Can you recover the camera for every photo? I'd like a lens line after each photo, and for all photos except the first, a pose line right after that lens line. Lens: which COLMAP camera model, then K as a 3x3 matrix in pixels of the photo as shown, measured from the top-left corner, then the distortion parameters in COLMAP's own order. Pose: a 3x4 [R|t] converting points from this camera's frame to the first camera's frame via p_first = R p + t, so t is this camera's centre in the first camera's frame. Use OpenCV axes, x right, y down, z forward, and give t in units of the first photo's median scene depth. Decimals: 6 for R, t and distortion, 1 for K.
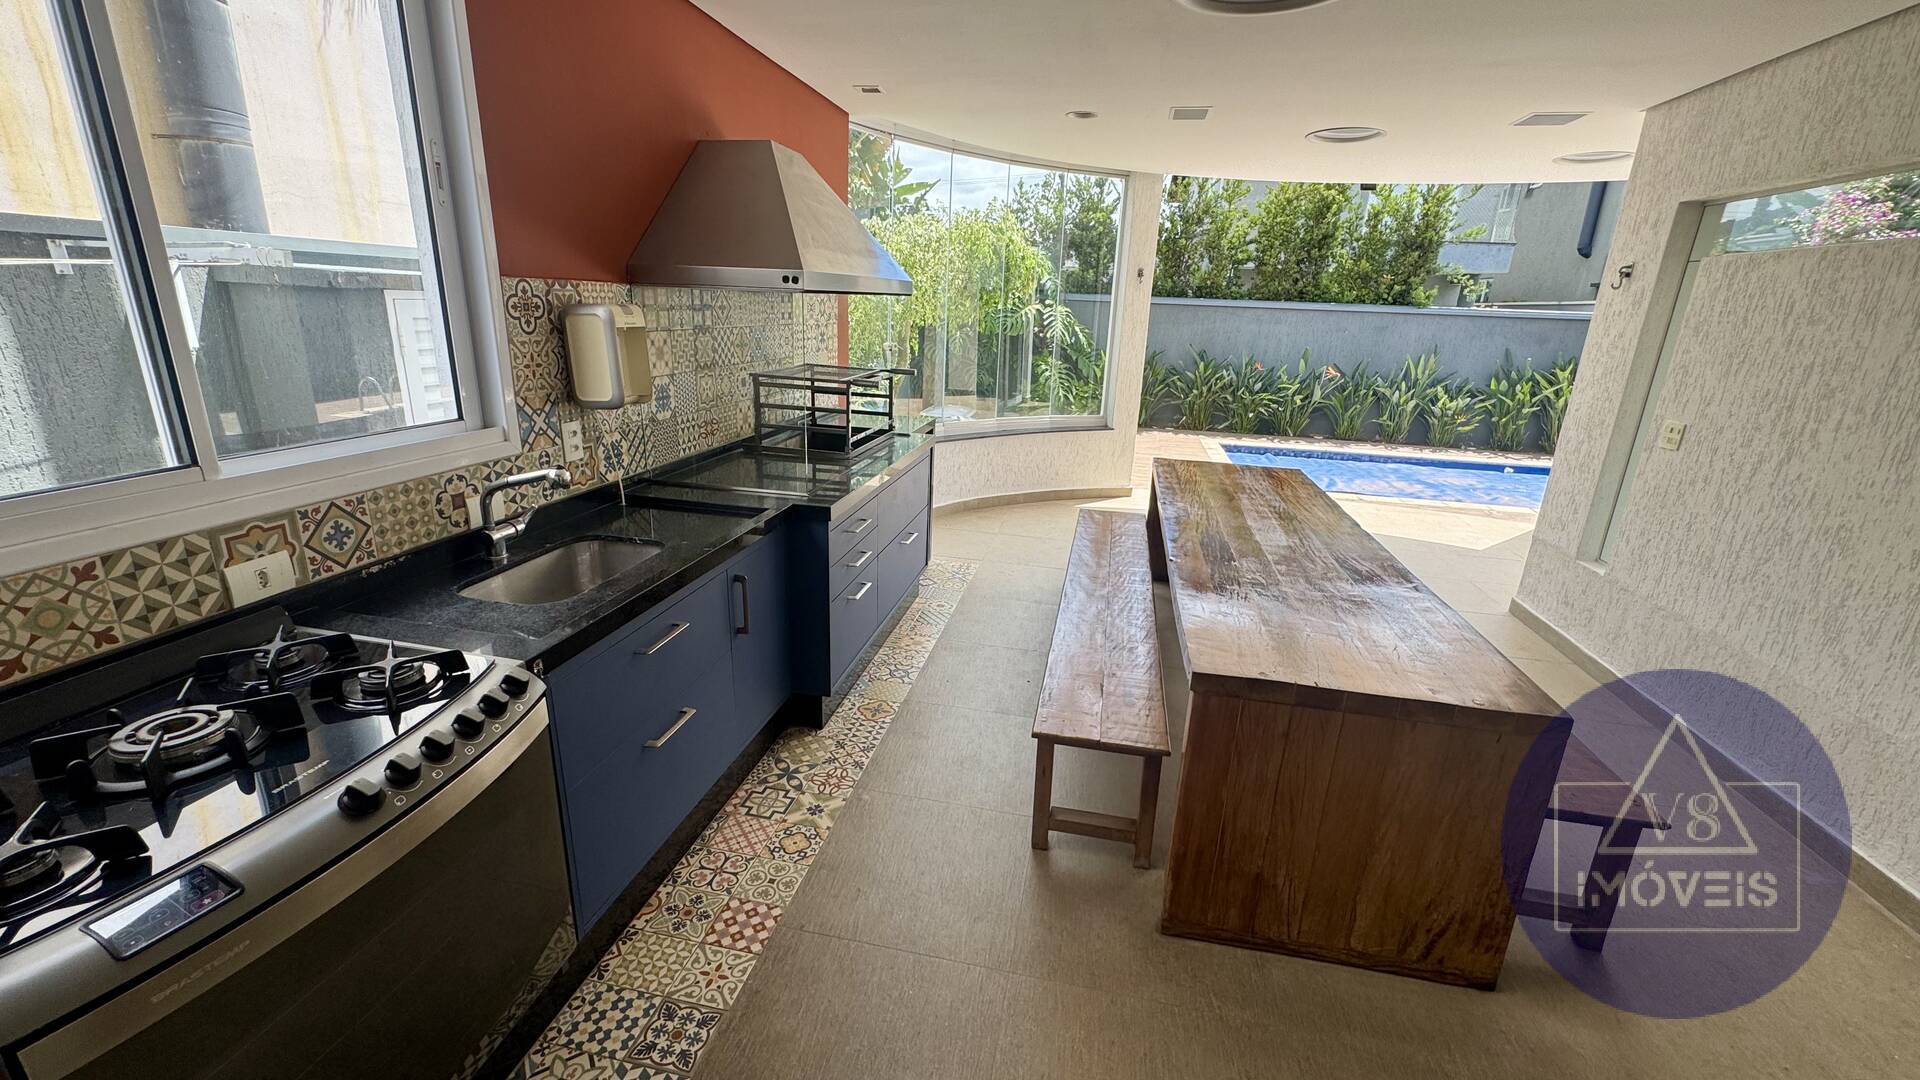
lens RADIAL K [[768.5, 0, 952.8], [0, 768.5, 540.6], [0, 0, 1]] dist [-0.001568, -0.000302]
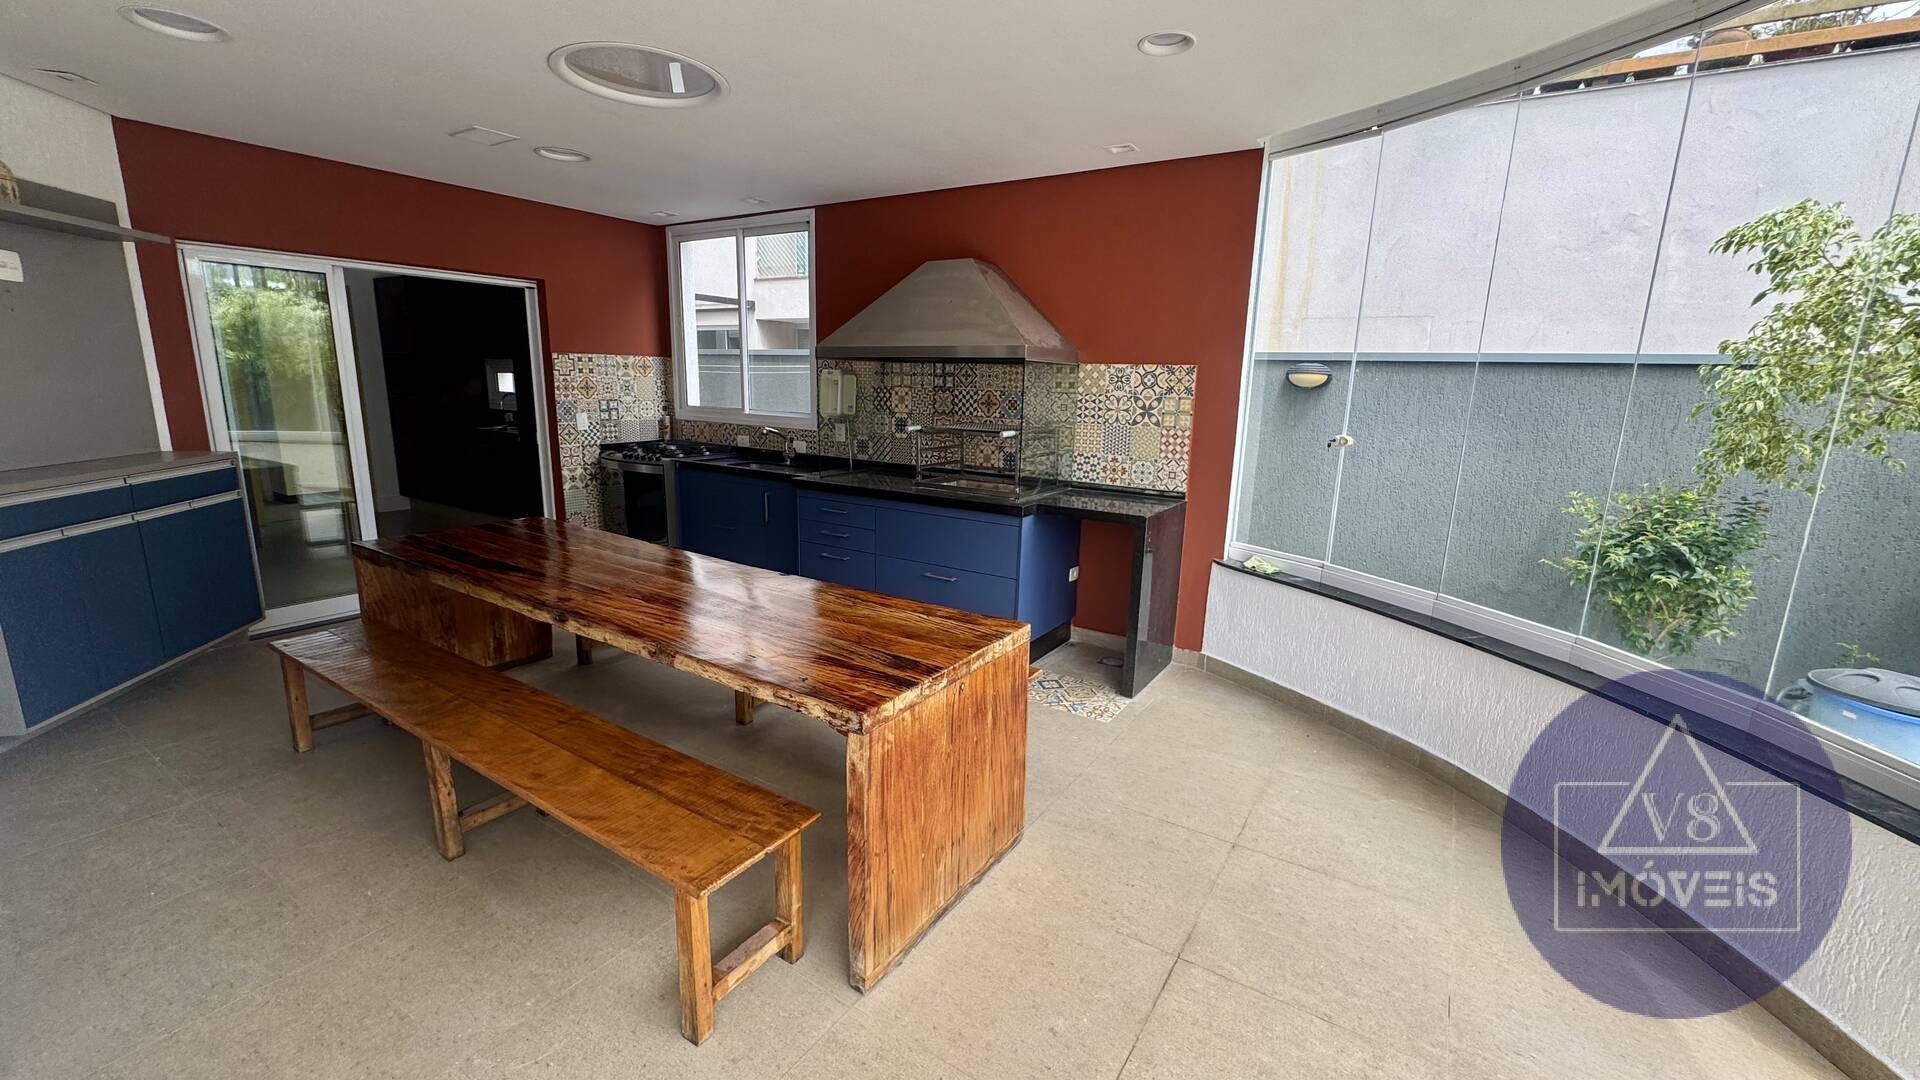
lens RADIAL K [[768.5, 0, 969.7], [0, 768.5, 536.7], [0, 0, 1]] dist [-0.001568, -0.000302]
pose [[-0.350450, 0.144903, -0.925304, 1.104669], [-0.312280, 0.913346, 0.261304, -0.419015], [0.882987, 0.380528, -0.274831, 1.566364]]
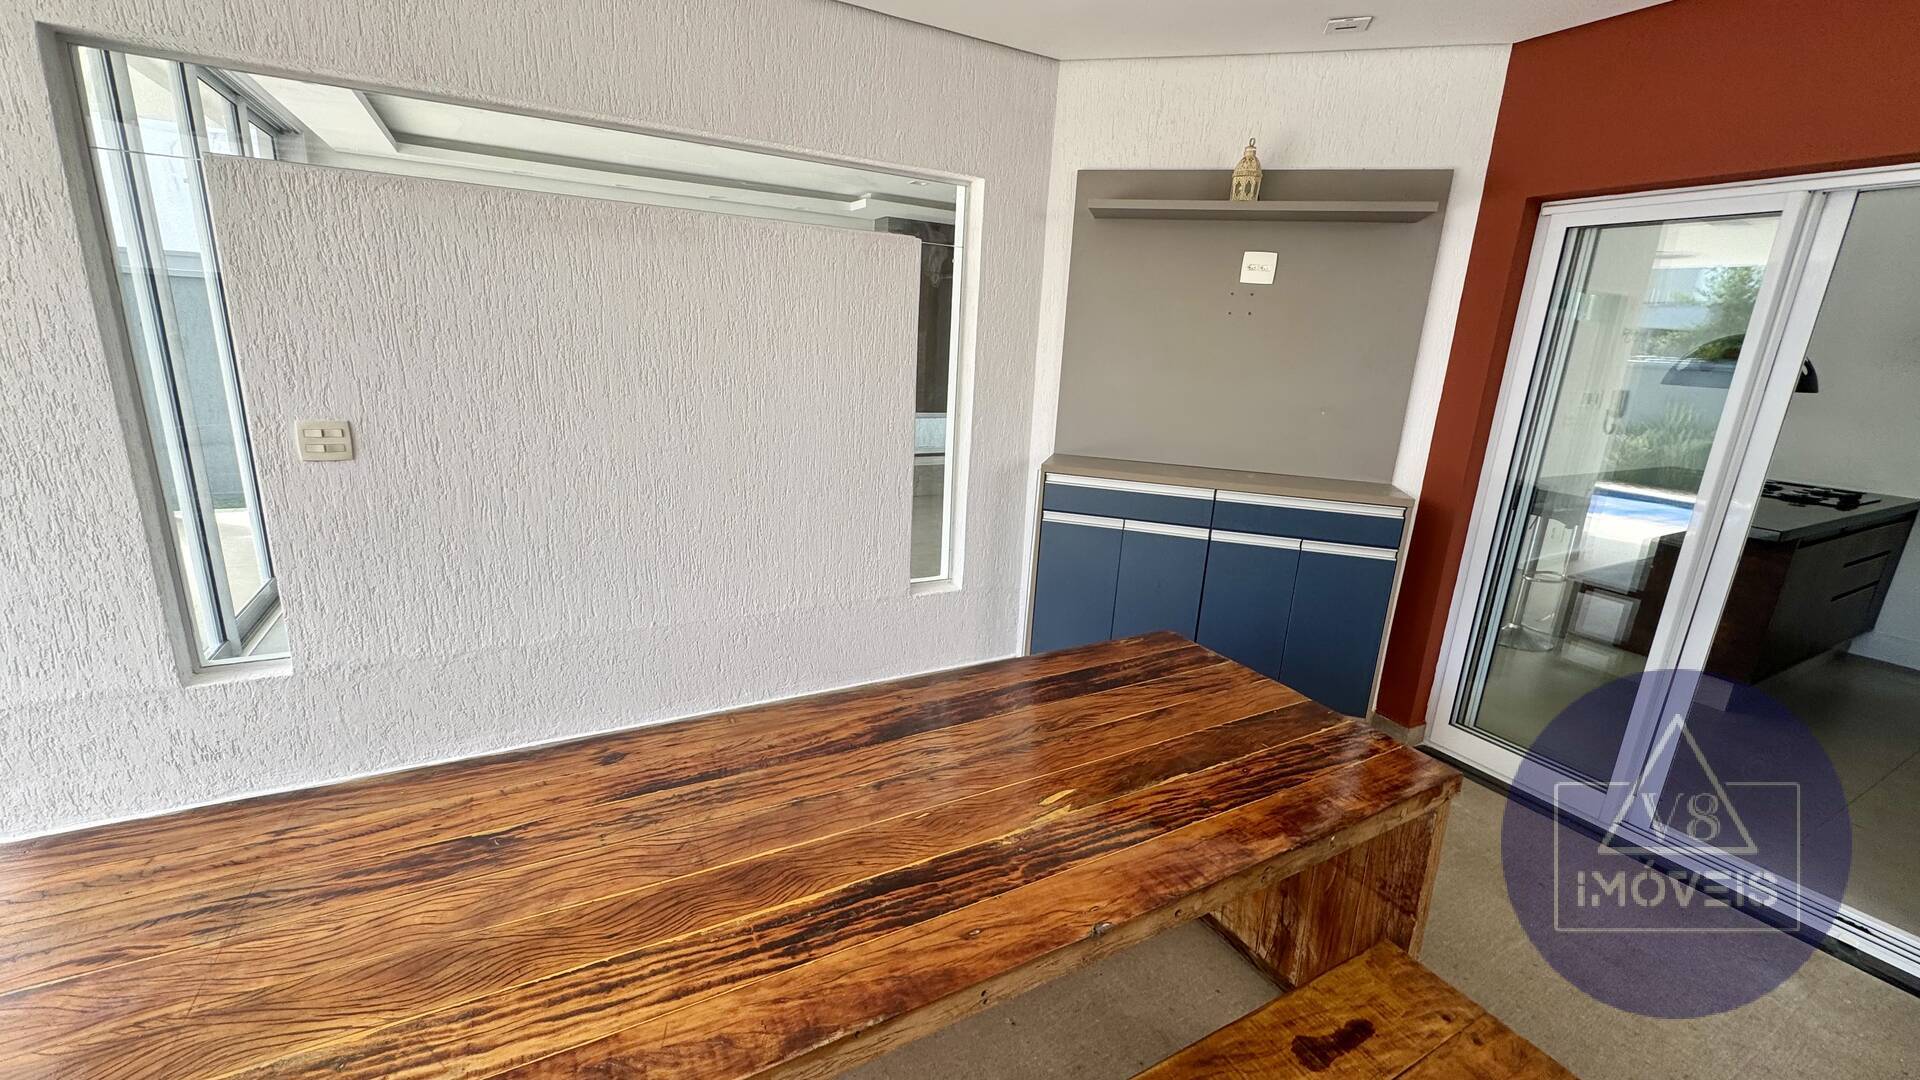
lens RADIAL K [[768.5, 0, 962.6], [0, 768.5, 539.4], [0, 0, 1]] dist [-0.001568, -0.000302]
pose [[-0.656343, -0.270273, 0.704390, 0.085352], [0.145028, 0.871024, 0.469345, -0.307615], [-0.740392, 0.410208, -0.532494, 1.022406]]
